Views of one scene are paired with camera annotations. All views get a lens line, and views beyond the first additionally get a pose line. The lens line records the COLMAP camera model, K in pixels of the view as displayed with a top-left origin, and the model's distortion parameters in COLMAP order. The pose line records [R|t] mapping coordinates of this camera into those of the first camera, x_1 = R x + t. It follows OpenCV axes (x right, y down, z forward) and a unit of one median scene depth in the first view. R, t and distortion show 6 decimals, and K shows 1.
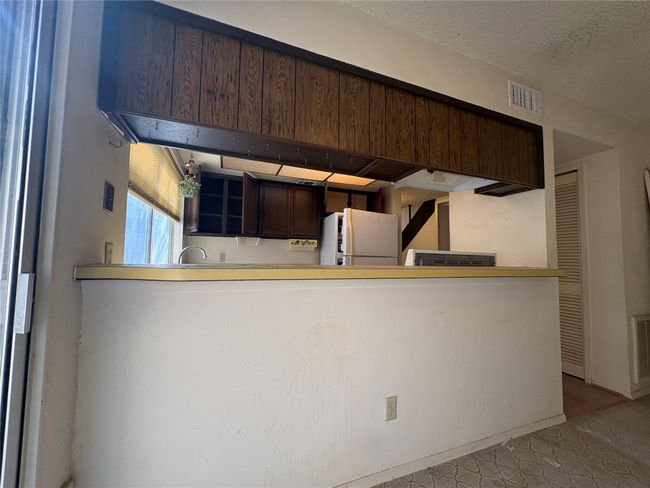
lens RADIAL K [[255.2, 0, 326.0], [0, 255.2, 245.1], [0, 0, 1]] dist [0.000531, 0.000068]
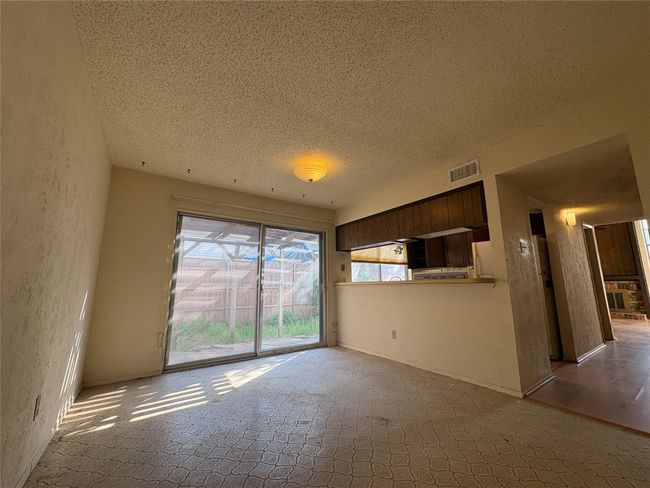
lens RADIAL K [[255.2, 0, 326.0], [0, 255.2, 245.1], [0, 0, 1]] dist [0.000531, 0.000068]
pose [[0.255983, -0.170397, -0.951545, 2.460645], [0.069360, 0.985042, -0.157736, 0.085548], [0.964190, -0.025622, 0.263972, -0.316562]]
